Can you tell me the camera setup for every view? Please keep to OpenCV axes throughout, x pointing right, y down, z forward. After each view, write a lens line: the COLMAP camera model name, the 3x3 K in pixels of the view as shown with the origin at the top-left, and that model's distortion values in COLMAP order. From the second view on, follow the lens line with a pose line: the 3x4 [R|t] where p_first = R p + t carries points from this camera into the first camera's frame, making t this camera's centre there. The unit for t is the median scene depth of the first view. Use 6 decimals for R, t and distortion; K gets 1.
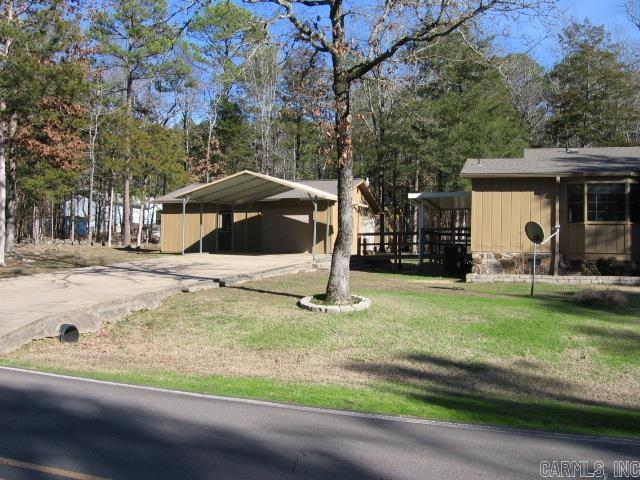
lens RADIAL K [[676.5, 0, 320.0], [0, 676.5, 240.0], [0, 0, 1]] dist [-0.126864, 0.040250]
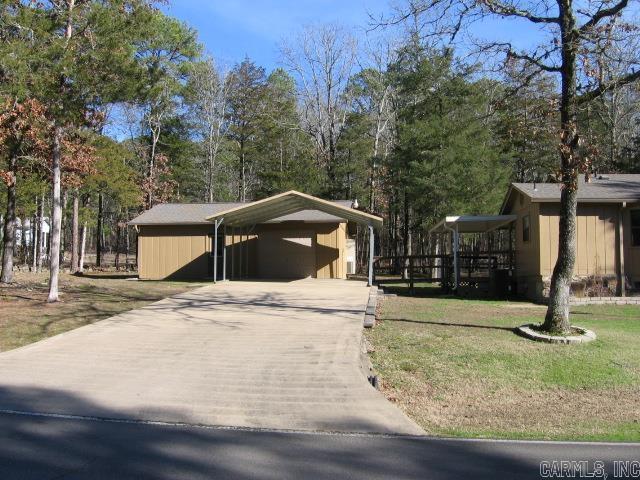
lens RADIAL K [[676.5, 0, 320.0], [0, 676.5, 240.0], [0, 0, 1]] dist [-0.126864, 0.040250]
pose [[0.972300, -0.001763, 0.233732, -0.338303], [0.008789, 0.999540, -0.029023, -0.009365], [-0.233573, 0.030273, 0.971868, 0.104551]]
